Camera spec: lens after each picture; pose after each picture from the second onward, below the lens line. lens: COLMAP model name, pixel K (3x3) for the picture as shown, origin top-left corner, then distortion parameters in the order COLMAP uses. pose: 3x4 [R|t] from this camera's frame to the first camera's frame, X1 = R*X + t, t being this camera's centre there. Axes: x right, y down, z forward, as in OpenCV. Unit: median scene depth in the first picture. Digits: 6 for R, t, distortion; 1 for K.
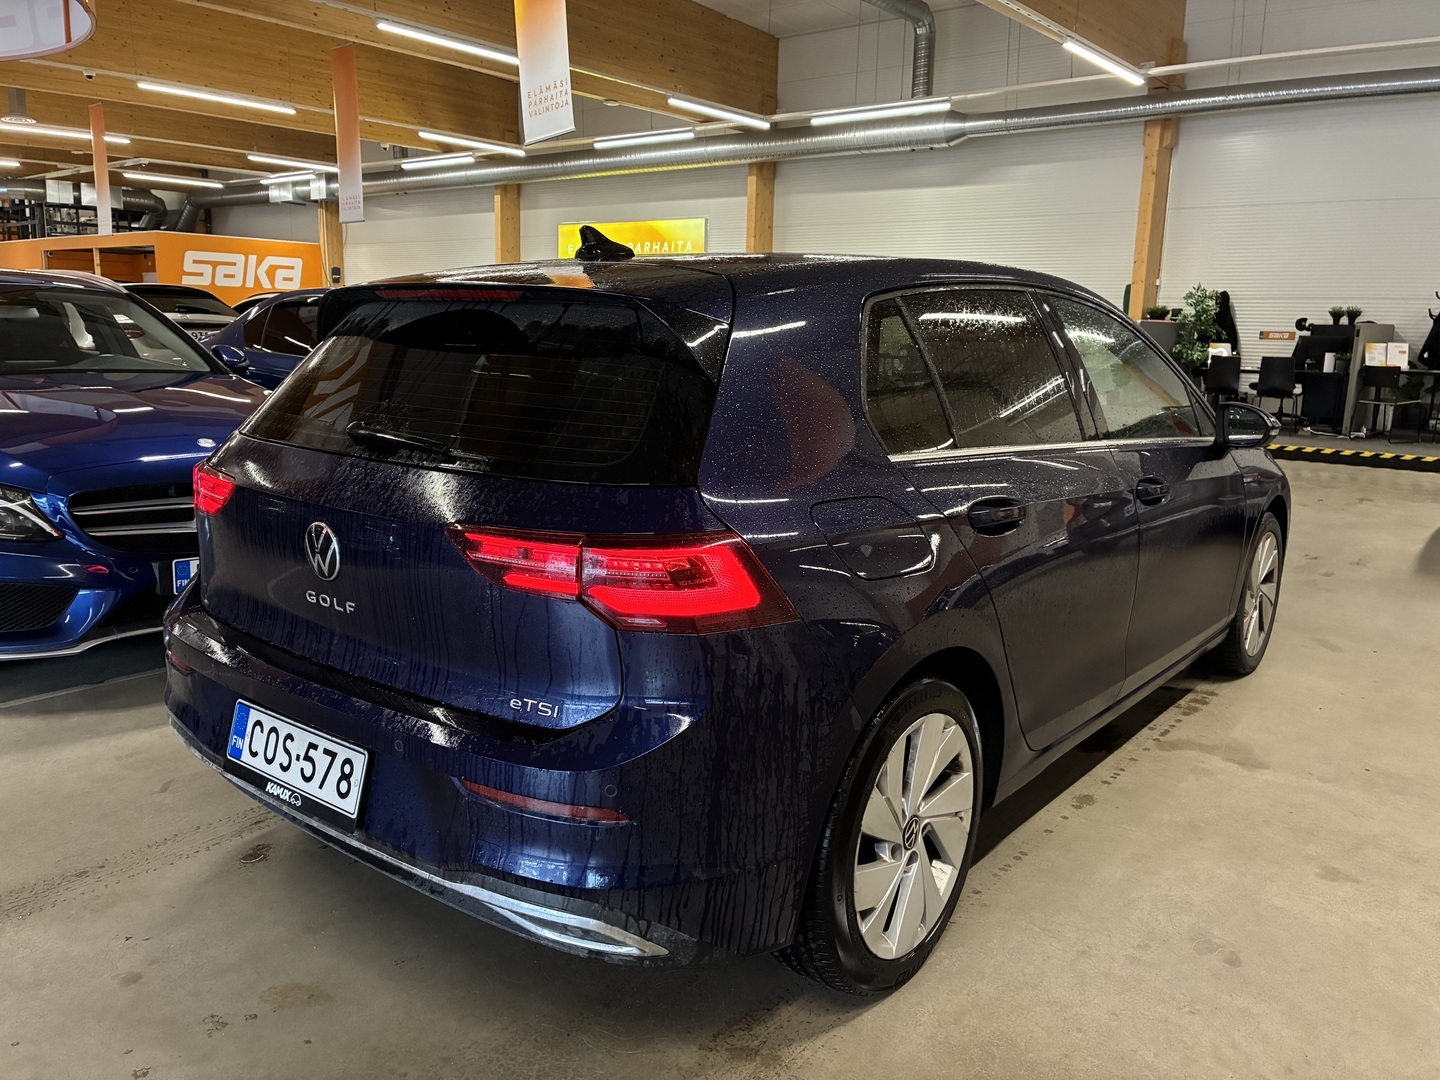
lens RADIAL K [[1135.9, 0, 724.6], [0, 1135.9, 534.4], [0, 0, 1]] dist [0.011557, -0.007940]
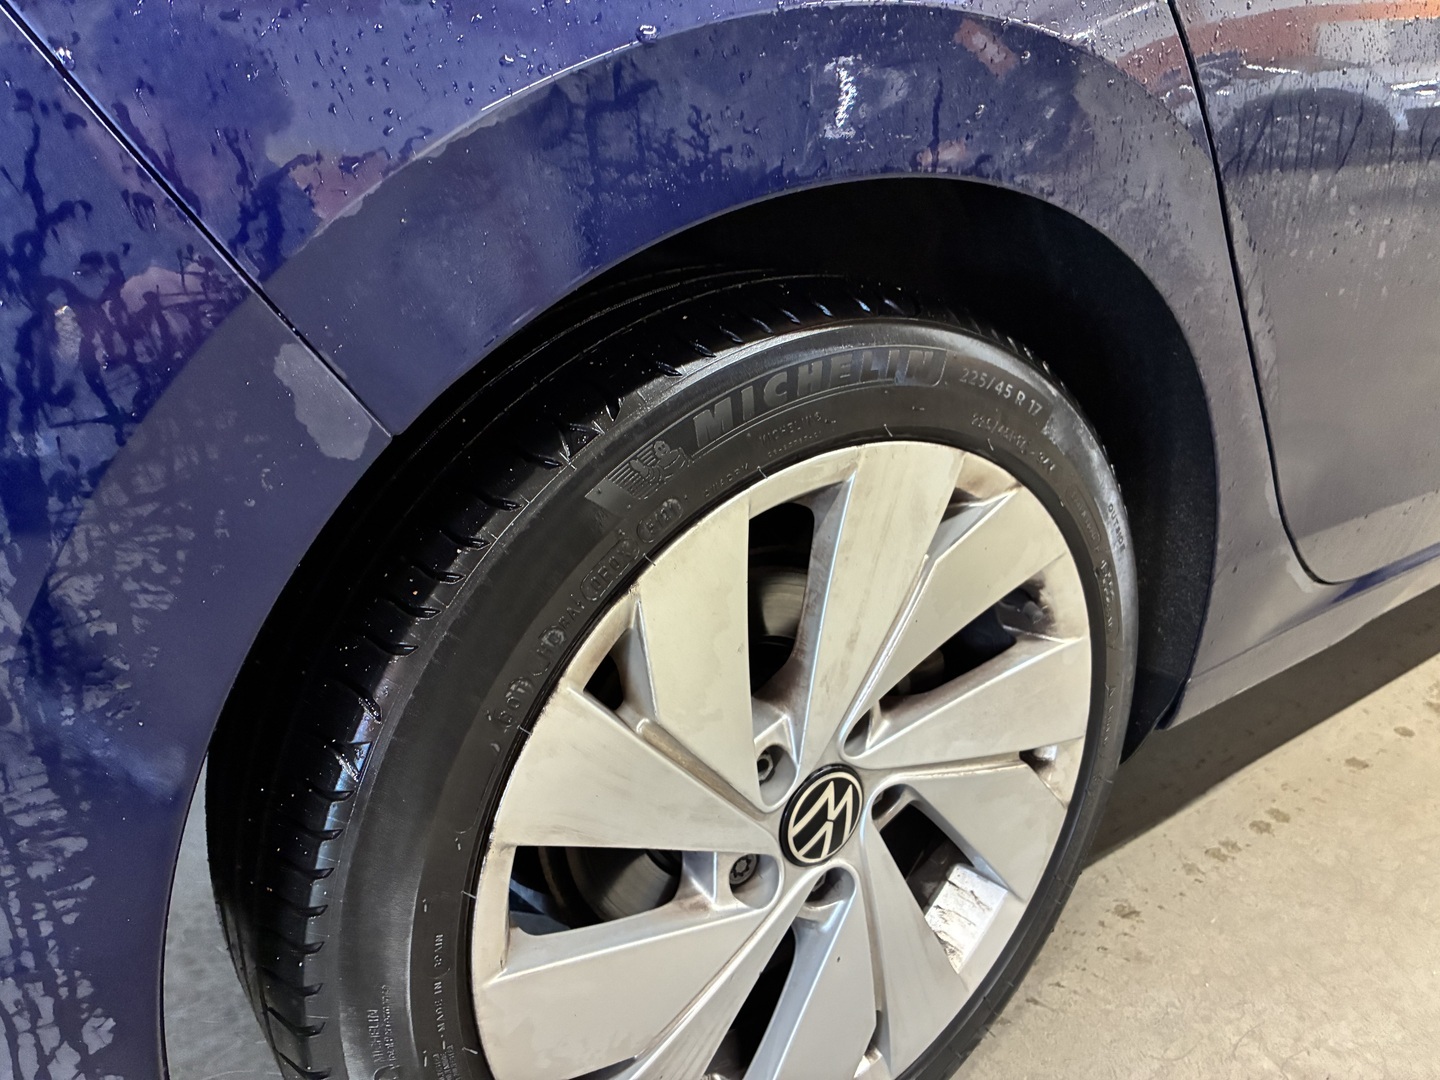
lens RADIAL K [[1135.9, 0, 719.6], [0, 1135.9, 537.3], [0, 0, 1]] dist [0.011557, -0.007940]
pose [[0.958748, 0.066750, -0.276308, 0.206309], [-0.012070, 0.980721, 0.195042, 0.118178], [0.284000, -0.183661, 0.941070, 0.669116]]
